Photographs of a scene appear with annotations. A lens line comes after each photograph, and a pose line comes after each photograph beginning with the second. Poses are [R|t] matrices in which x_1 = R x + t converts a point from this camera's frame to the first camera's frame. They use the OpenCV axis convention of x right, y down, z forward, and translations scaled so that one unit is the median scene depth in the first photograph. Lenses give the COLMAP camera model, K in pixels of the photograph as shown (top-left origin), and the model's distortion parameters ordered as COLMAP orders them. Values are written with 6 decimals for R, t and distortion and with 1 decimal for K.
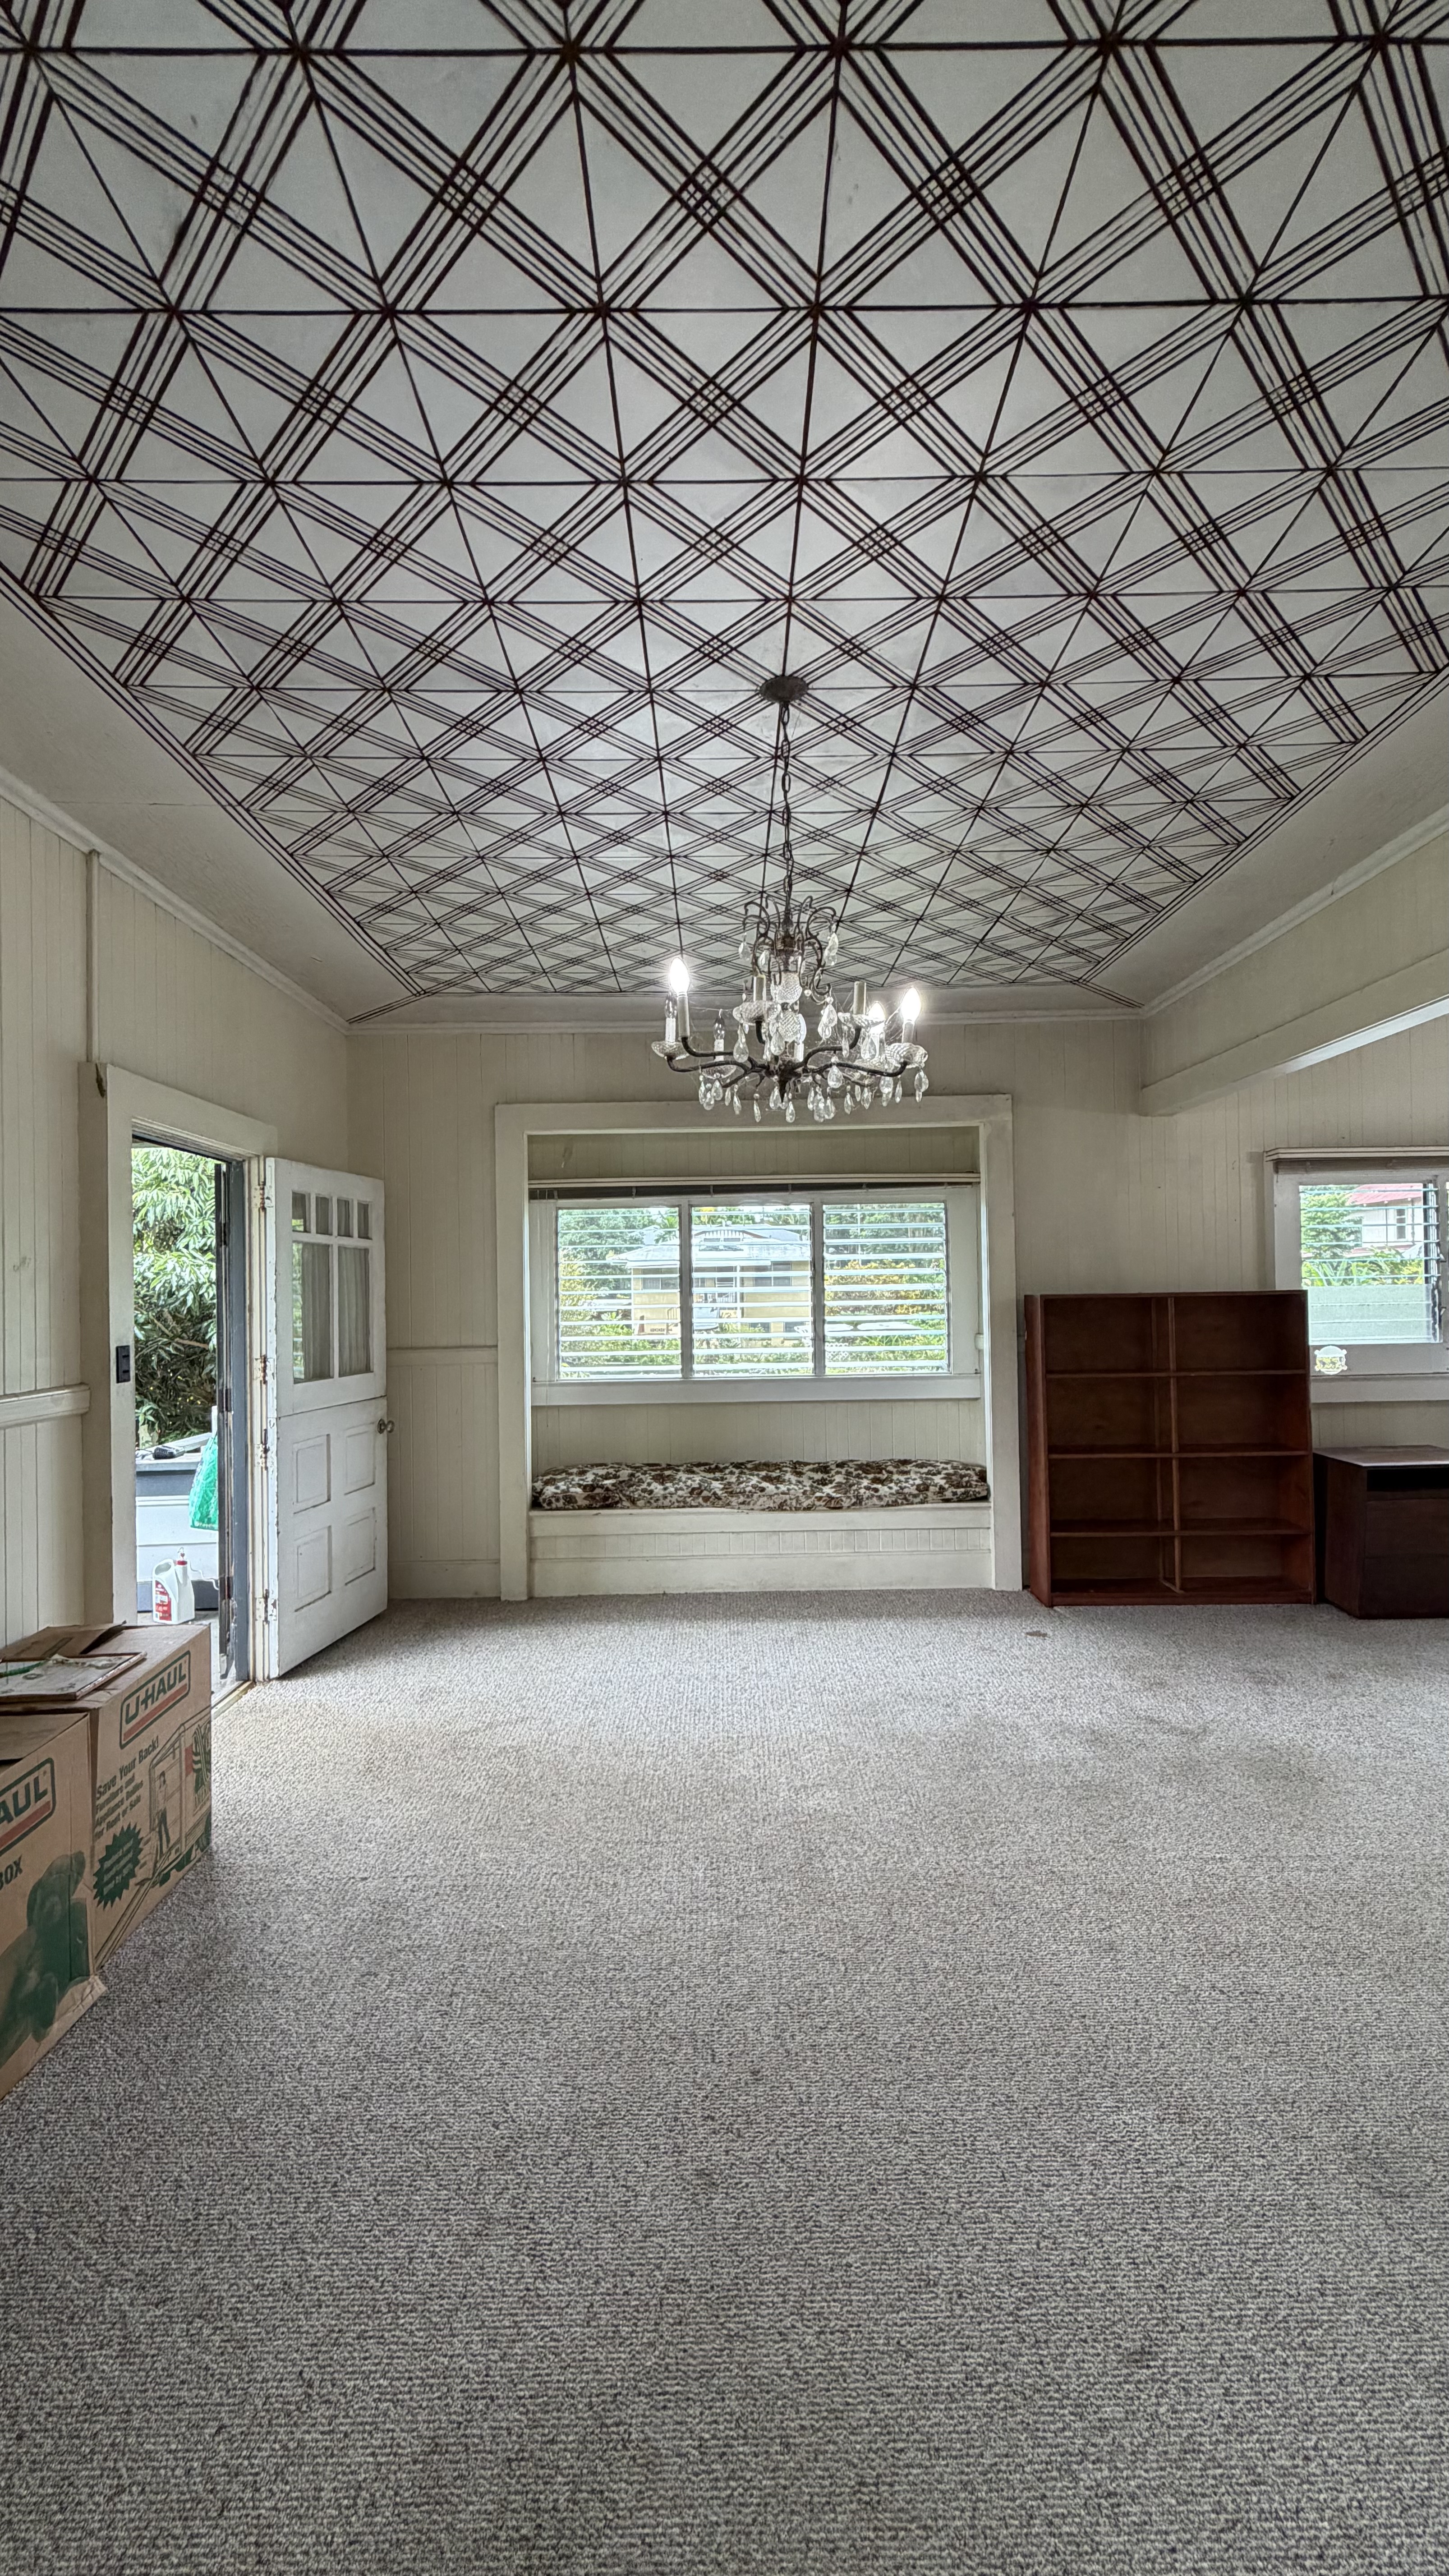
lens RADIAL K [[1027.6, 0, 727.5], [0, 1027.6, 1280.6], [0, 0, 1]] dist [-0.000873, -0.000403]
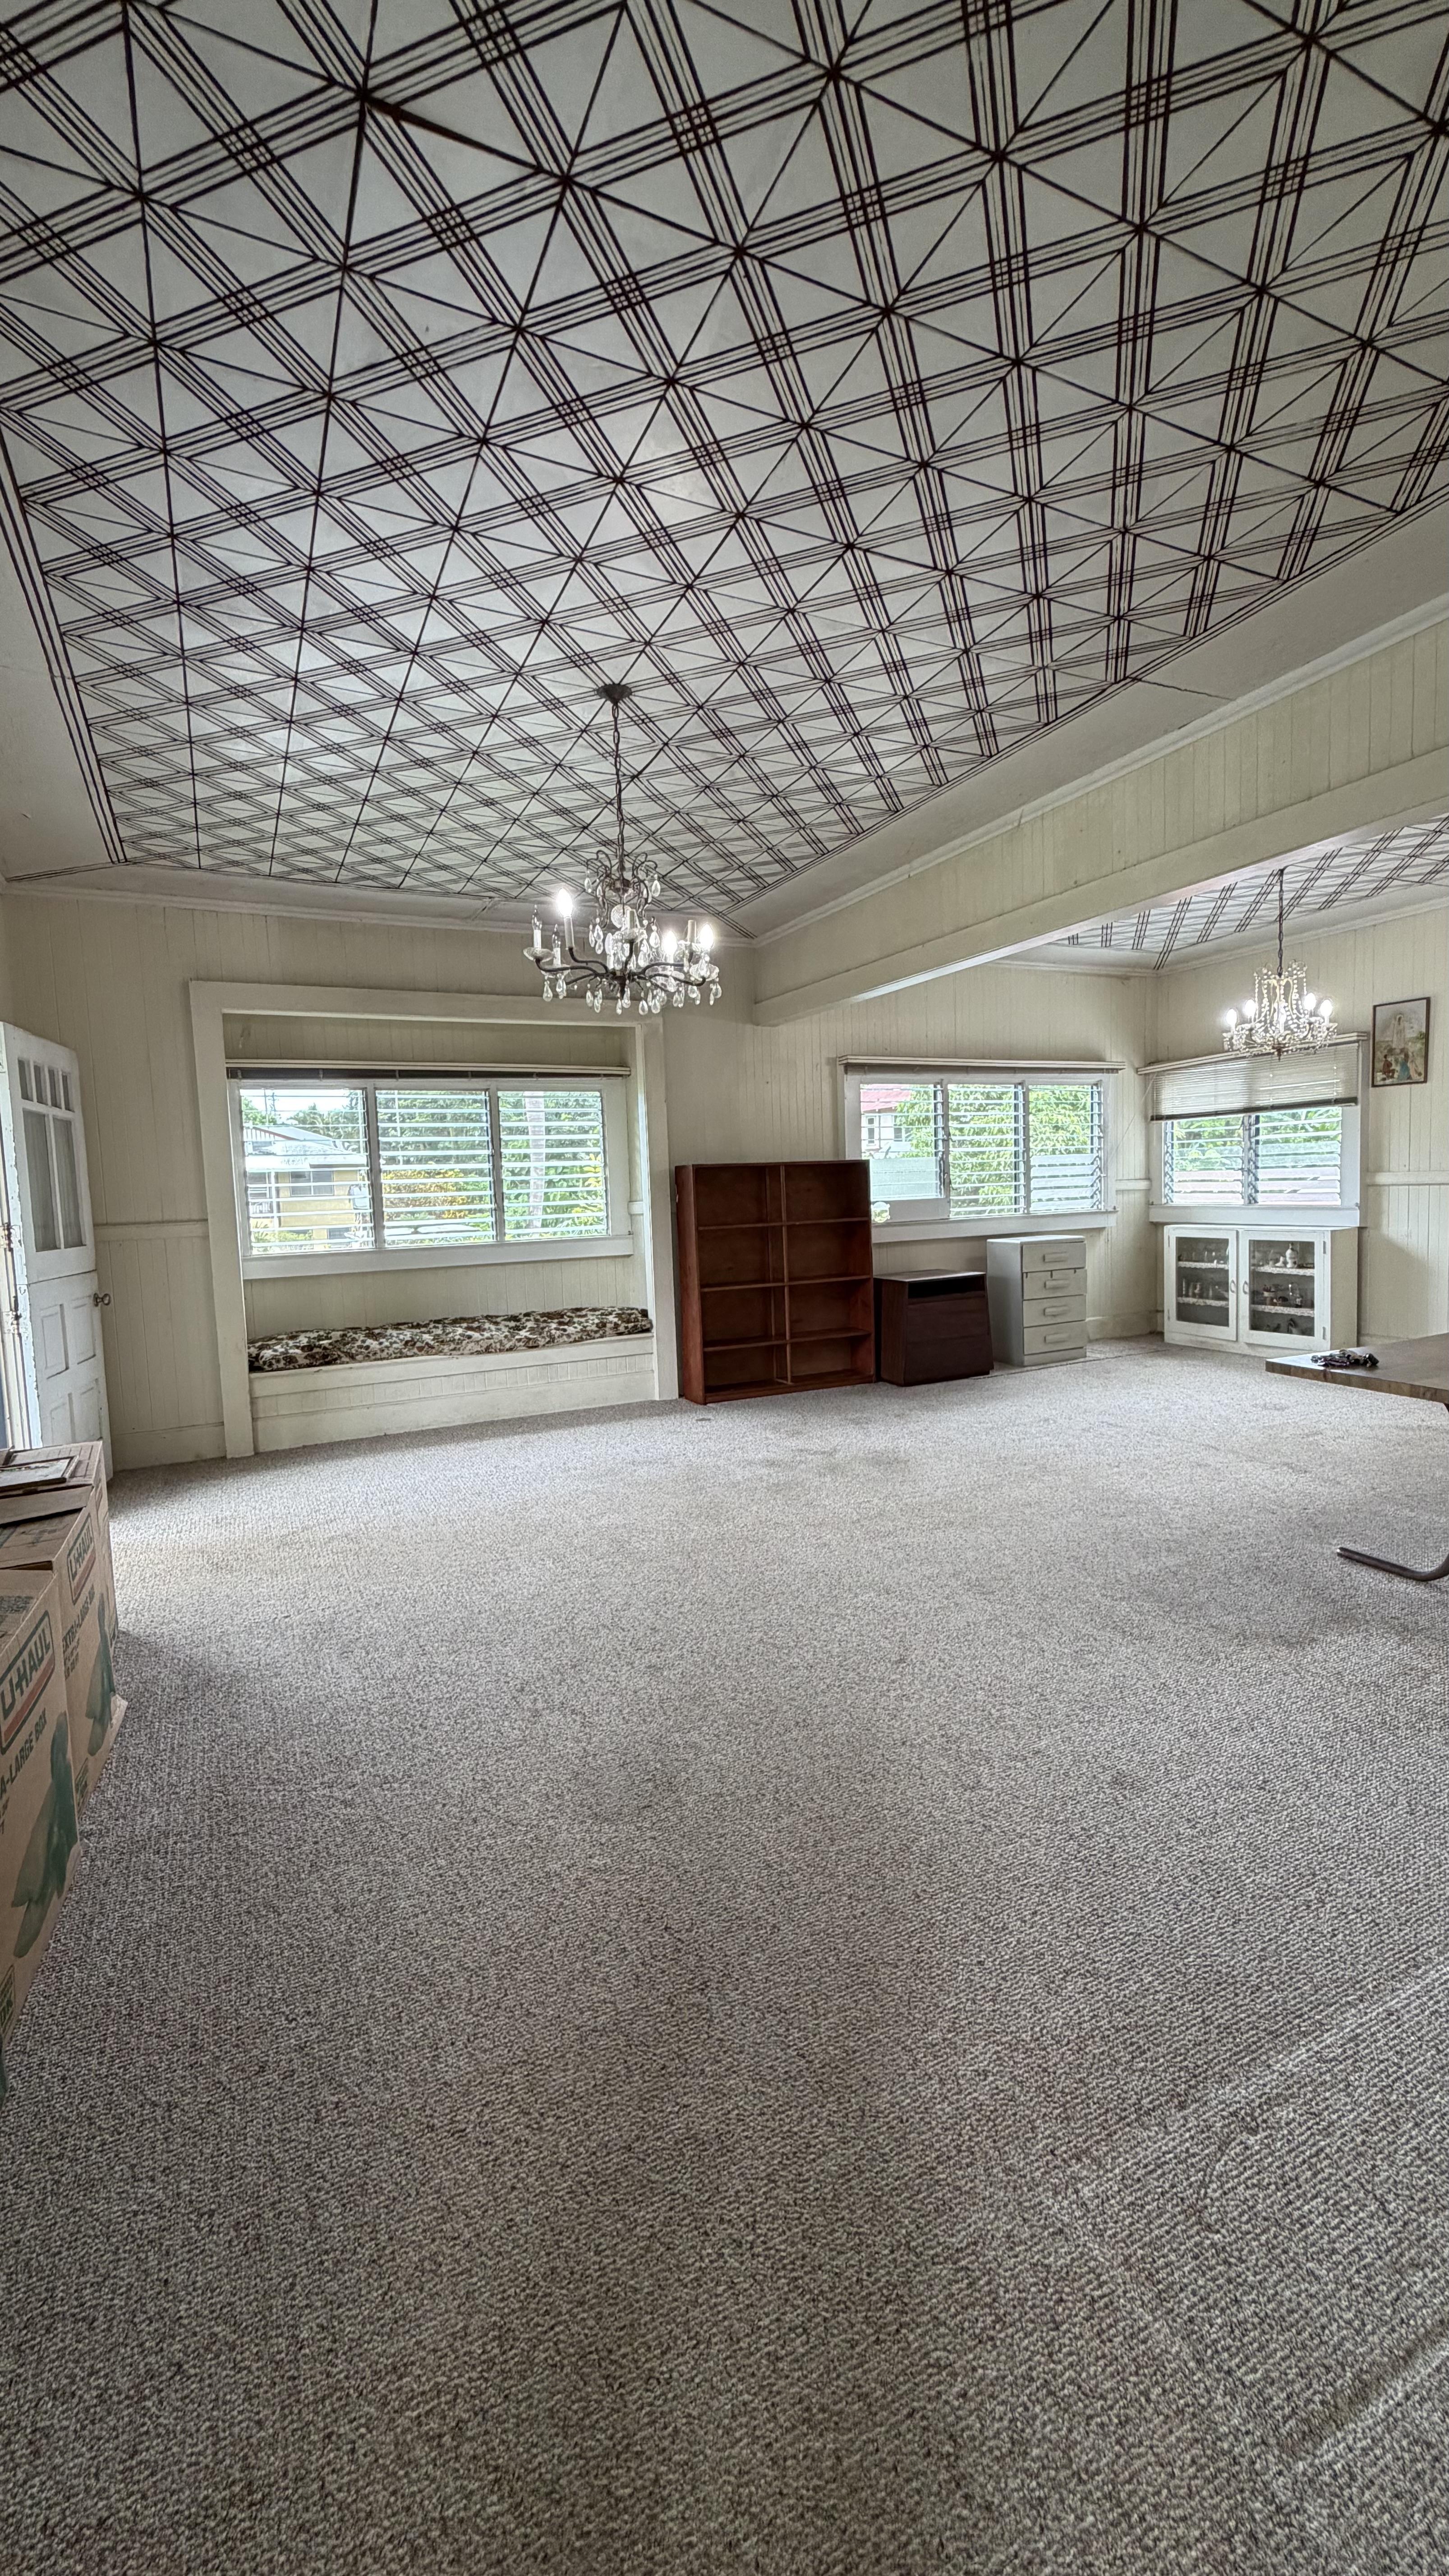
lens RADIAL K [[1027.6, 0, 727.5], [0, 1027.6, 1280.6], [0, 0, 1]] dist [-0.000873, -0.000403]
pose [[0.901132, -0.054954, 0.430047, -0.224837], [0.016177, 0.995505, 0.093314, 0.041655], [-0.433242, -0.077132, 0.897971, -0.182590]]
